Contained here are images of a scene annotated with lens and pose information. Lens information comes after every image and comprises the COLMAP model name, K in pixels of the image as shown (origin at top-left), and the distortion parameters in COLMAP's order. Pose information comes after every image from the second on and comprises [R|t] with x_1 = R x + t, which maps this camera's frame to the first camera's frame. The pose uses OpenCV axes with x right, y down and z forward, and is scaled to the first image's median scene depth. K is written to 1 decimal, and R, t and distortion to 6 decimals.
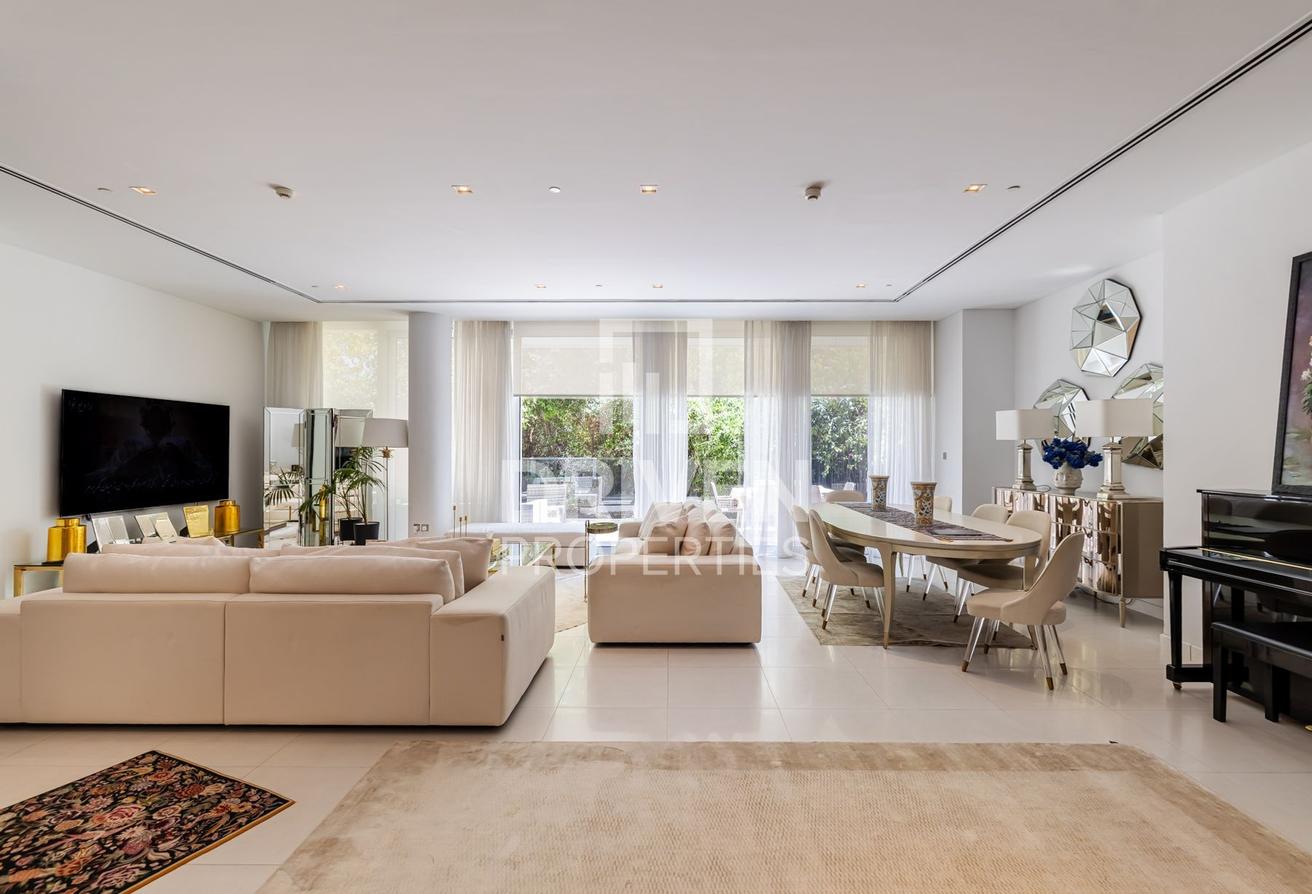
lens RADIAL K [[570.7, 0, 667.1], [0, 570.7, 434.7], [0, 0, 1]] dist [-0.000154, 0.000405]
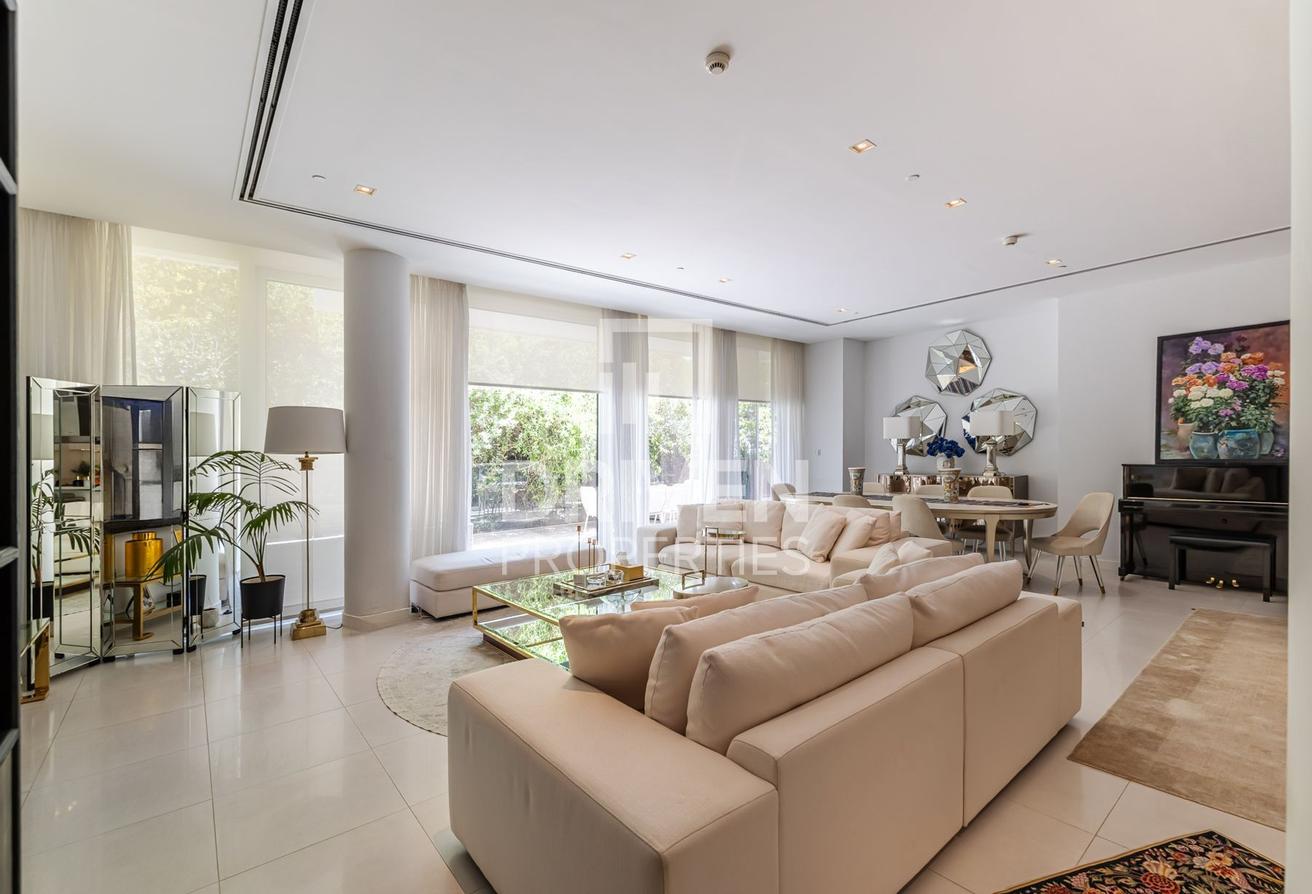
lens RADIAL K [[567.1, 0, 656.0], [0, 567.1, 447.0], [0, 0, 1]] dist [0.003300, -0.000099]
pose [[0.767763, -0.009538, 0.640663, -0.629418], [0.003584, 0.999937, 0.010592, 0.010328], [-0.640724, -0.005836, 0.767749, 0.291910]]
